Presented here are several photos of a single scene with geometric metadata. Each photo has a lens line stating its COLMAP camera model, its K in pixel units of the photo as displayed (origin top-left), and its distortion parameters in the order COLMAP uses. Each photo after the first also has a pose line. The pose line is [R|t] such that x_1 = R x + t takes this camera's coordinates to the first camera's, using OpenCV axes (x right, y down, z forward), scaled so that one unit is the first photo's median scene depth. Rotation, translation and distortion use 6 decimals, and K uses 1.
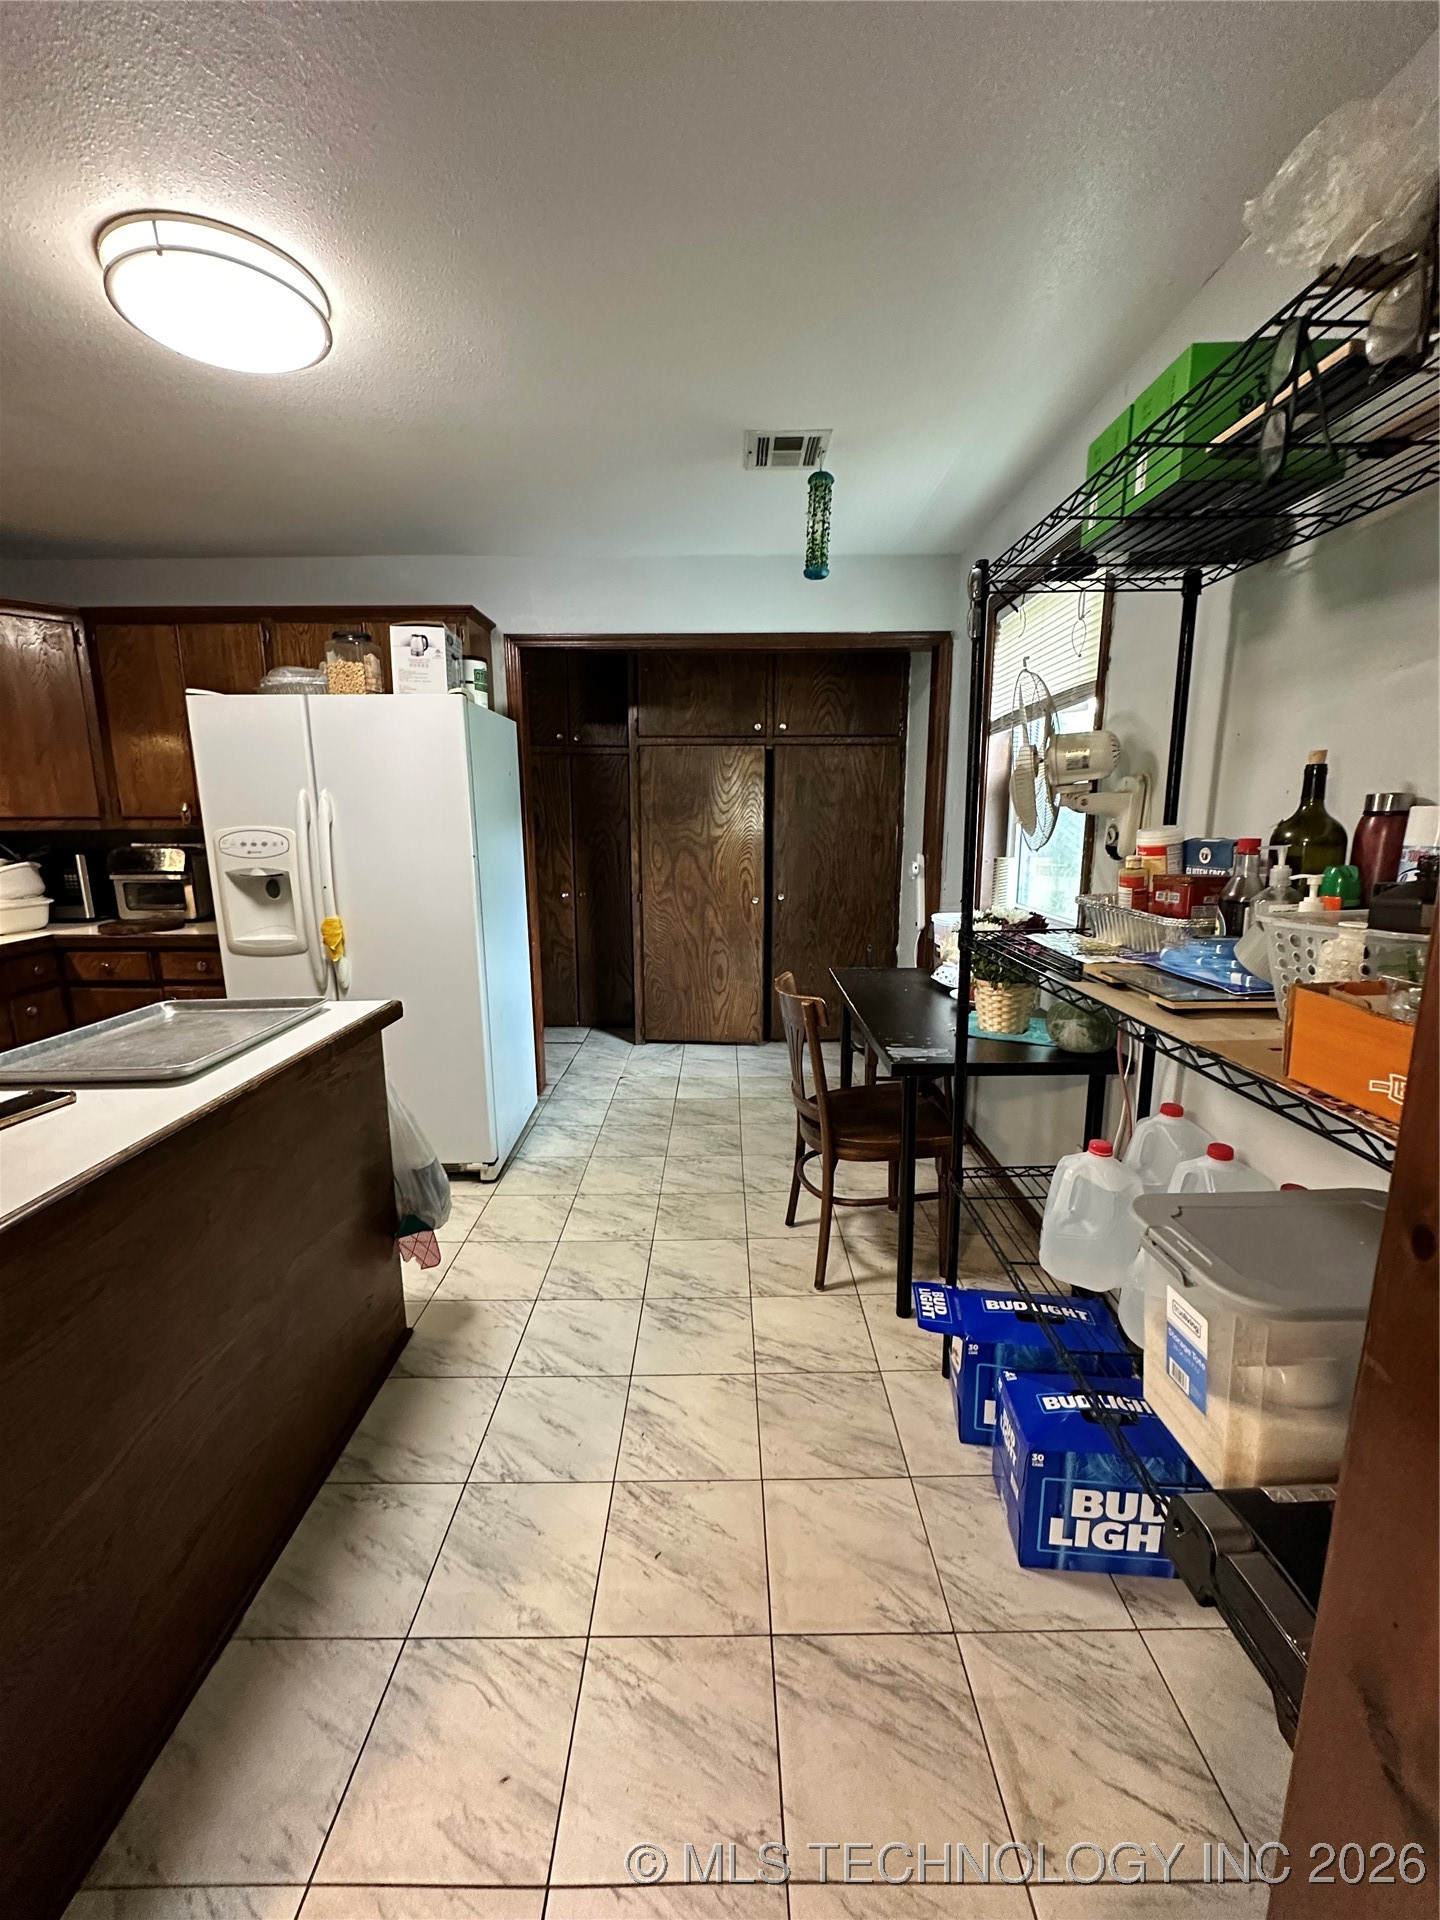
lens RADIAL K [[766.6, 0, 721.5], [0, 766.6, 959.0], [0, 0, 1]] dist [-0.001323, 0.000032]
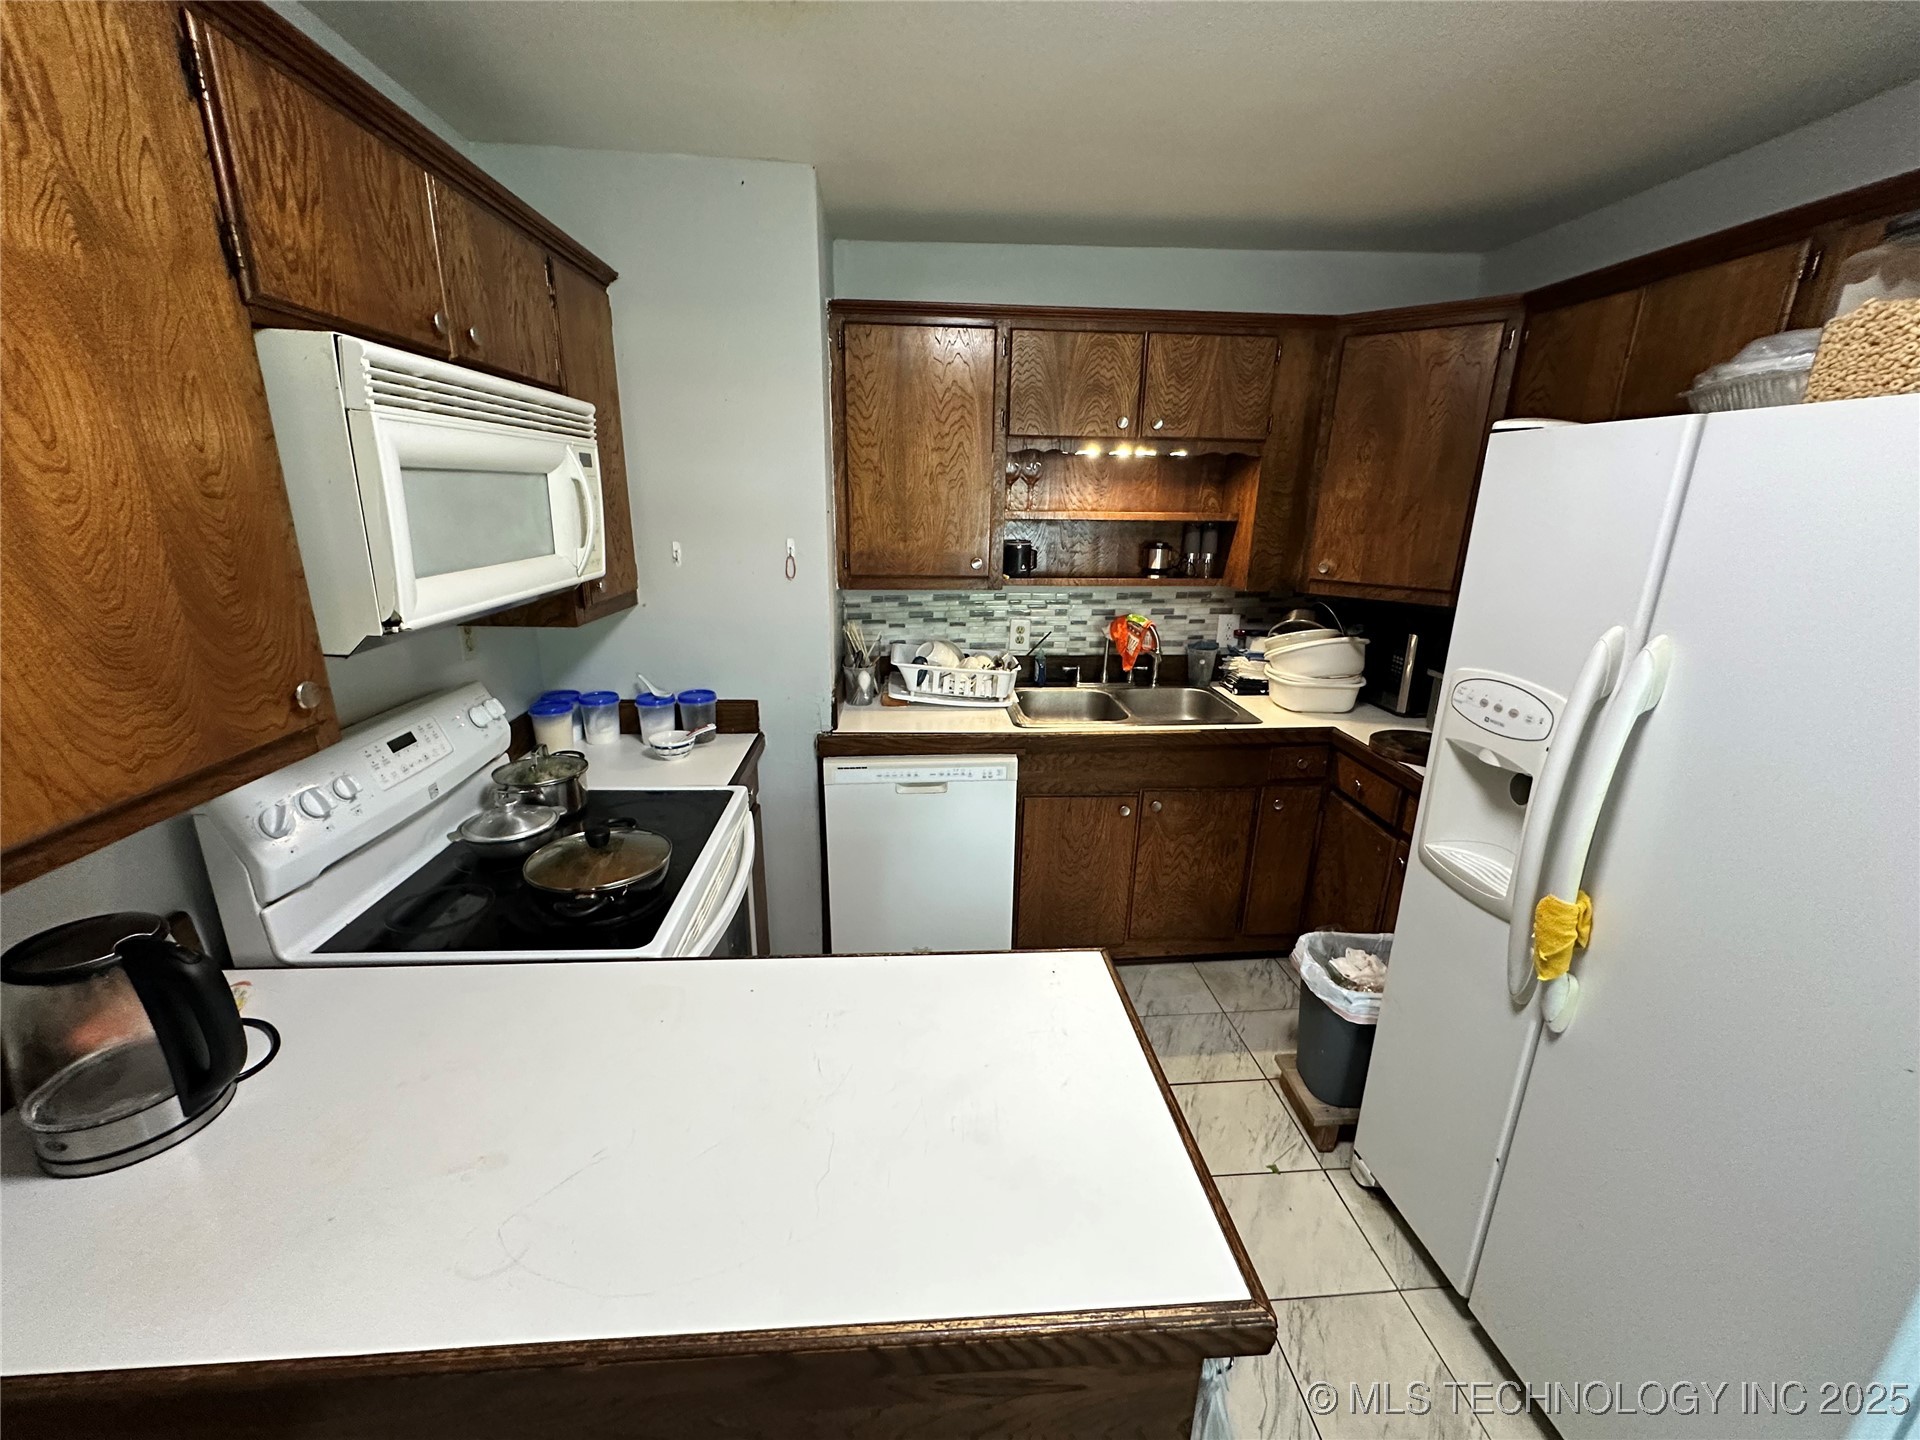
lens RADIAL K [[766.6, 0, 960.3], [0, 766.6, 713.3], [0, 0, 1]] dist [-0.001323, 0.000032]
pose [[0.076019, 0.284123, -0.955770, -0.119066], [-0.204617, 0.942588, 0.263930, -0.204903], [0.975886, 0.175503, 0.129792, 0.544117]]
